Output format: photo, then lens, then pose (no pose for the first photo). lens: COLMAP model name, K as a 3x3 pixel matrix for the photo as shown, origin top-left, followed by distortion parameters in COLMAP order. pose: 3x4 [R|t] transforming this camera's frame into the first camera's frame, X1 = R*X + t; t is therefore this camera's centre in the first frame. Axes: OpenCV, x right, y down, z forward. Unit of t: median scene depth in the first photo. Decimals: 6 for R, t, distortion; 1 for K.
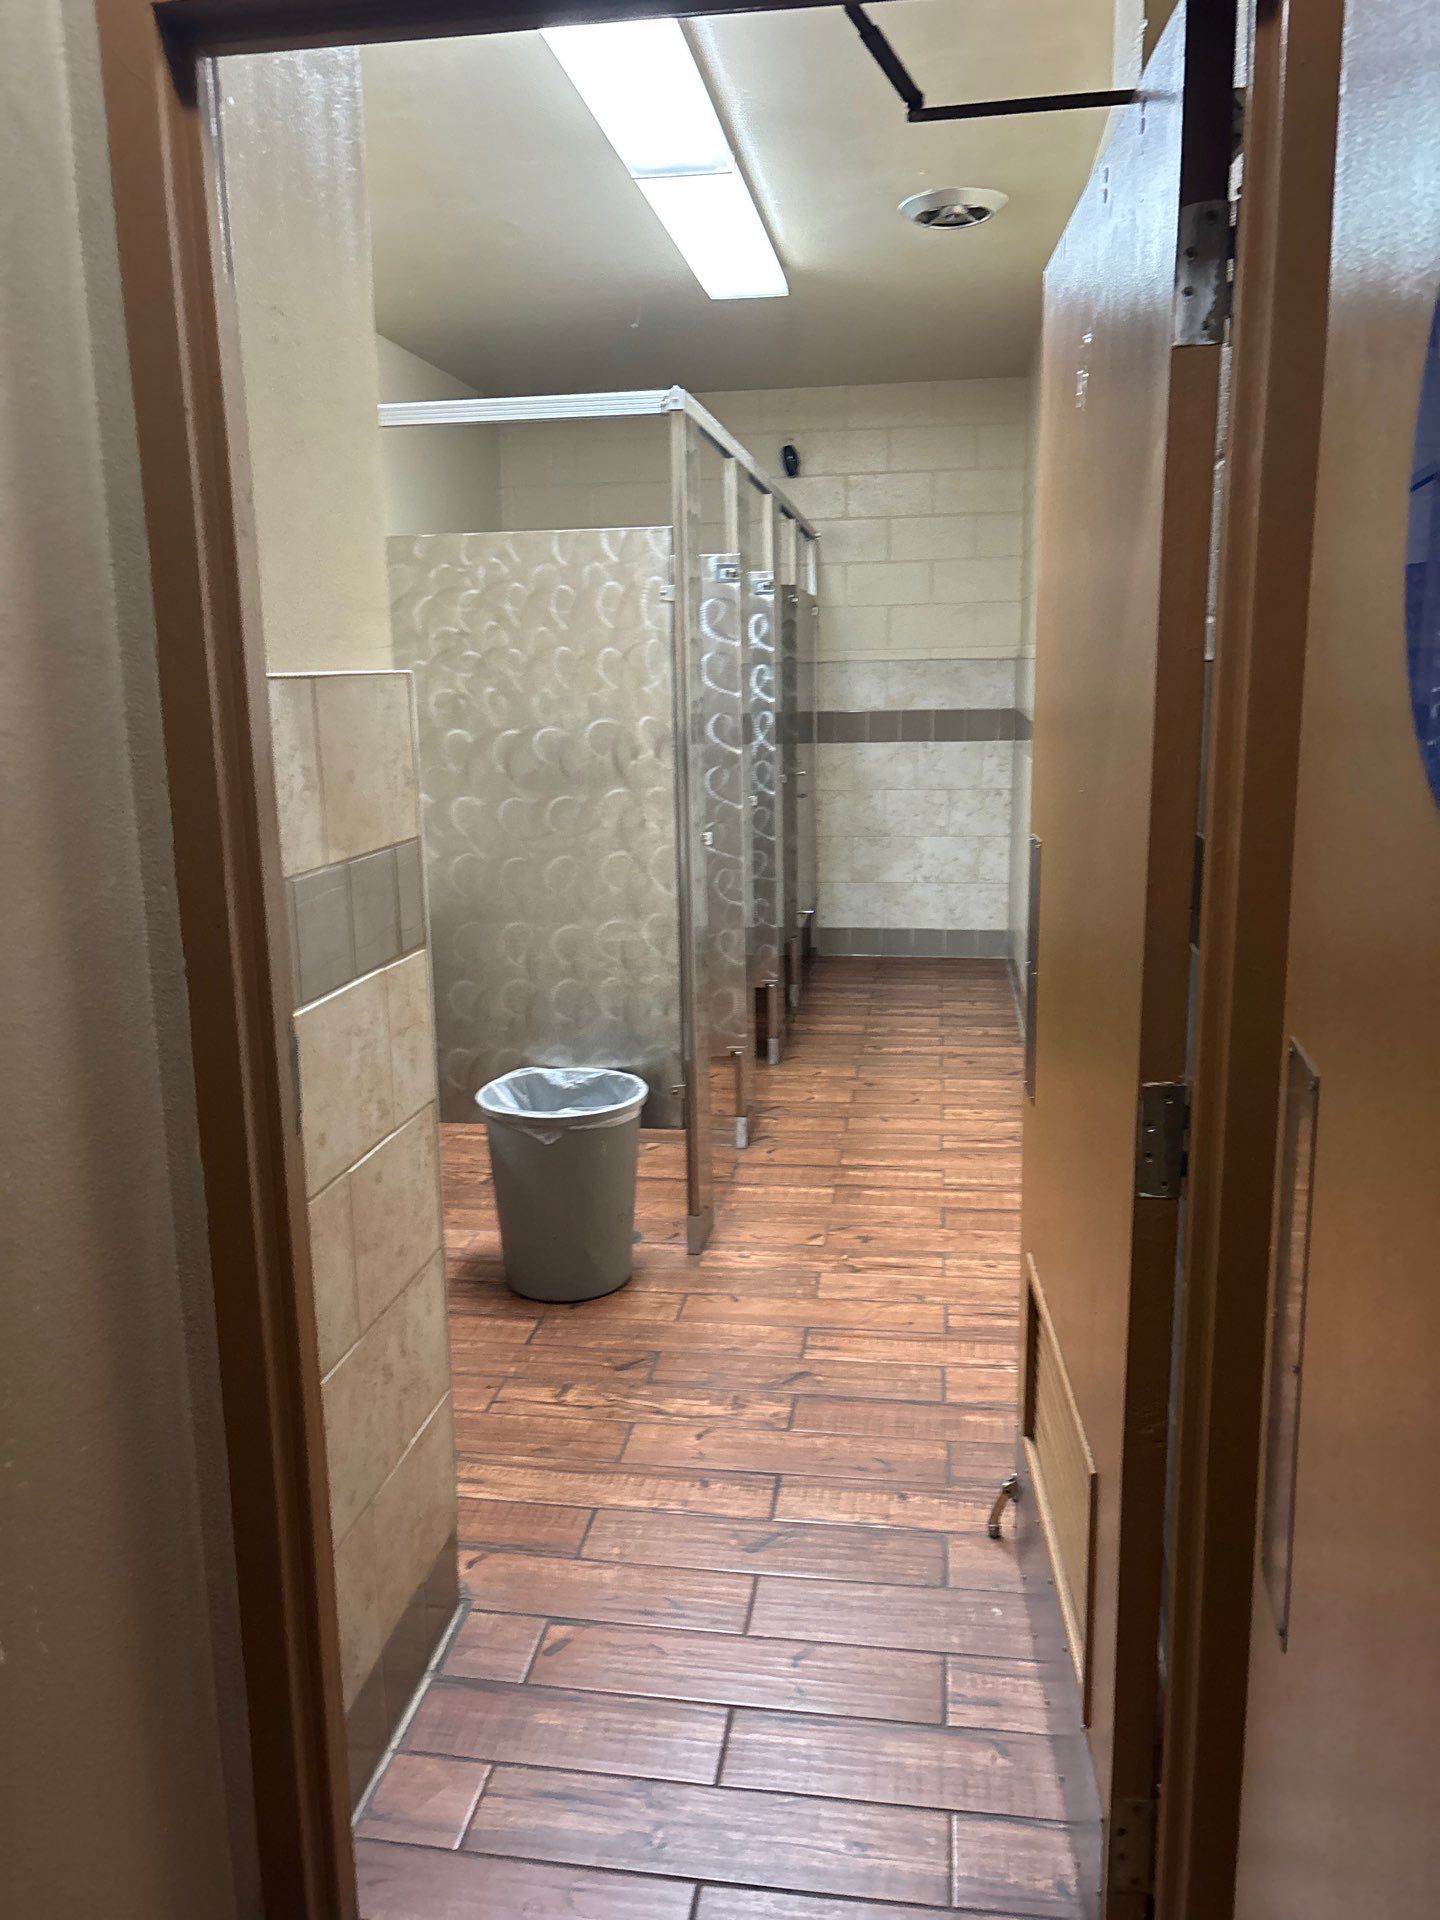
lens RADIAL K [[1324.0, 0, 727.4], [0, 1324.0, 927.2], [0, 0, 1]] dist [0.063162, -0.056082]
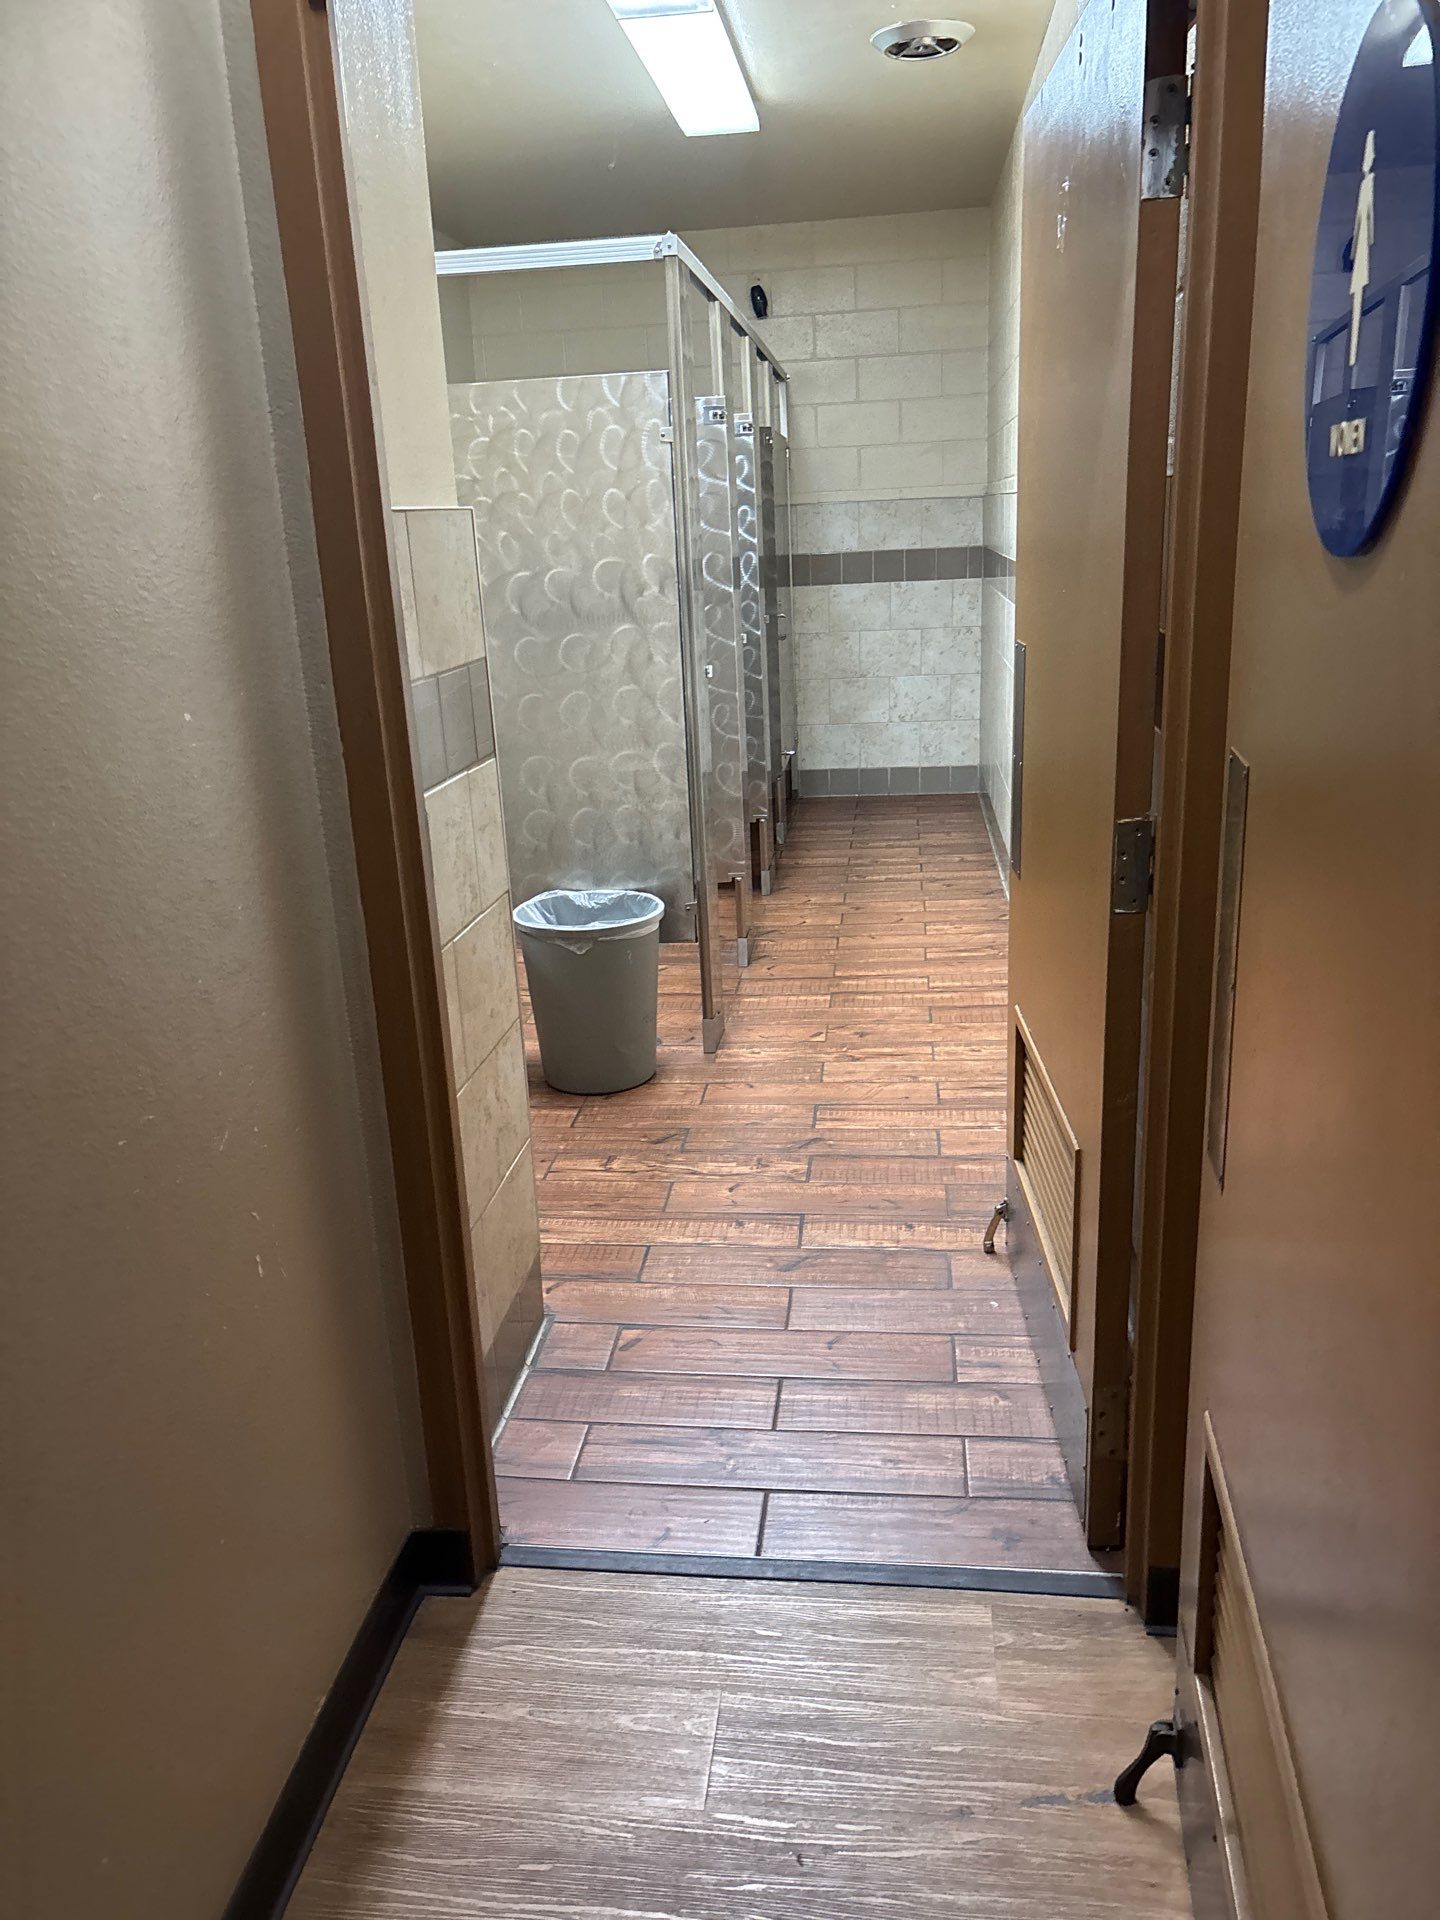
lens RADIAL K [[1324.0, 0, 727.4], [0, 1324.0, 927.2], [0, 0, 1]] dist [0.063162, -0.056082]
pose [[0.998946, -0.039263, 0.023765, -0.037238], [0.036636, 0.994074, 0.102350, 0.032632], [-0.027643, -0.101372, 0.994465, -0.102694]]
